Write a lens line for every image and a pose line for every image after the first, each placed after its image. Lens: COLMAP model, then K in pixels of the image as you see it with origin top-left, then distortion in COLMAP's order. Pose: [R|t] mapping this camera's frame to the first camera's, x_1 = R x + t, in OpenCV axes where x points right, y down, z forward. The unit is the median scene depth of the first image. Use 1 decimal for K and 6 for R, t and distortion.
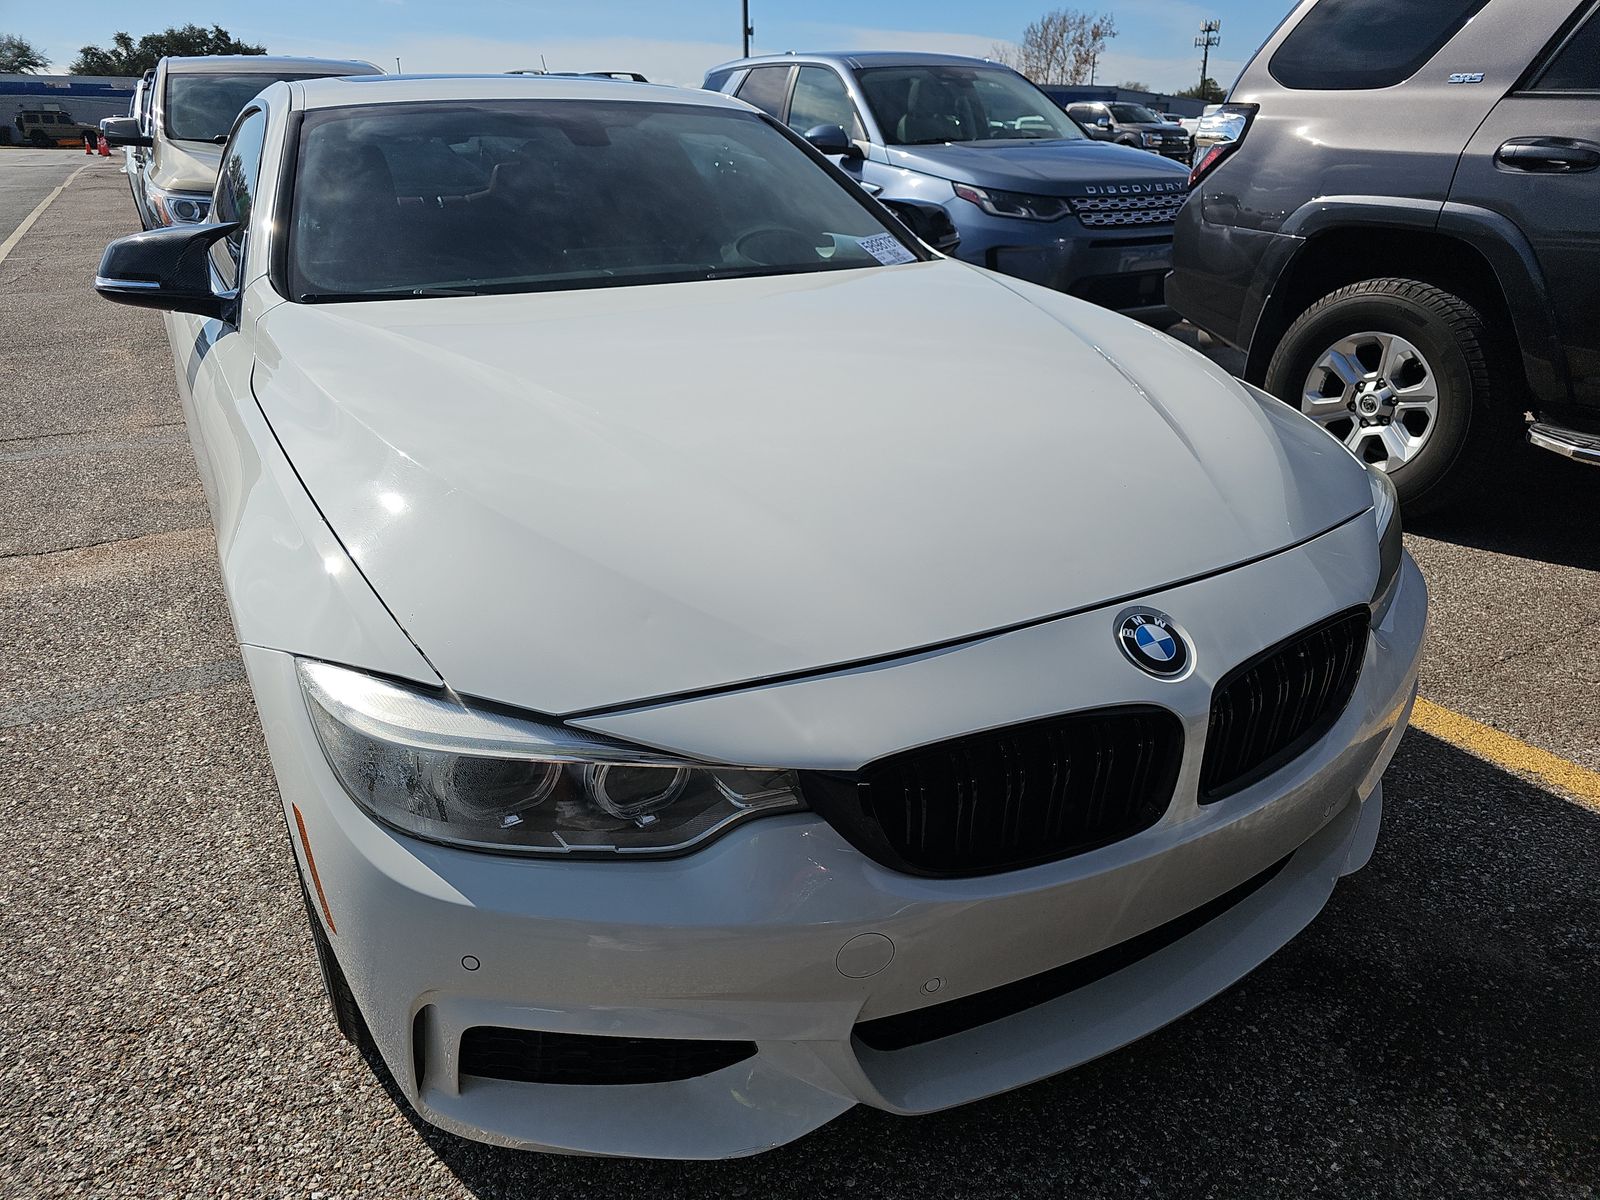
lens RADIAL K [[1074.8, 0, 789.2], [0, 1074.8, 610.7], [0, 0, 1]] dist [0.032315, -0.025858]
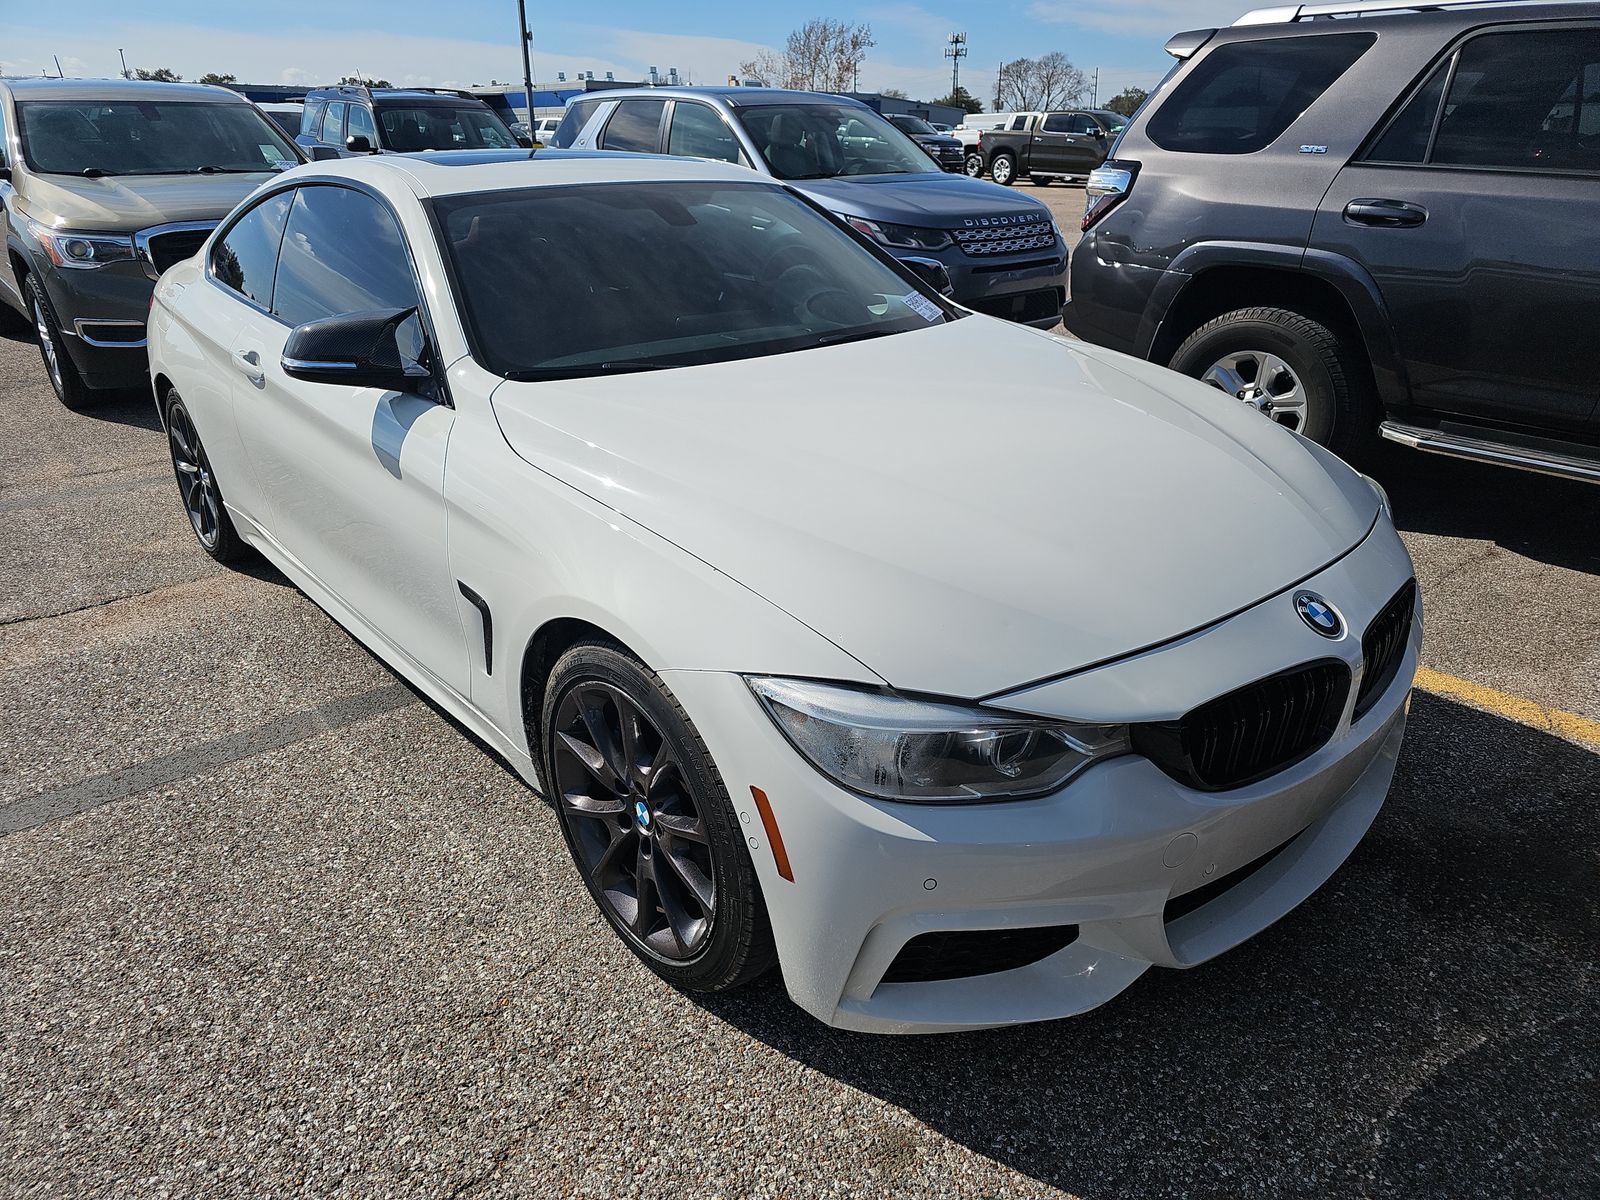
lens RADIAL K [[1074.8, 0, 798.9], [0, 1074.8, 591.1], [0, 0, 1]] dist [0.032315, -0.025858]
pose [[0.979954, -0.072457, 0.185581, -0.237469], [0.075624, 0.997086, -0.010033, -0.015534], [-0.184313, 0.023866, 0.982578, -0.112284]]
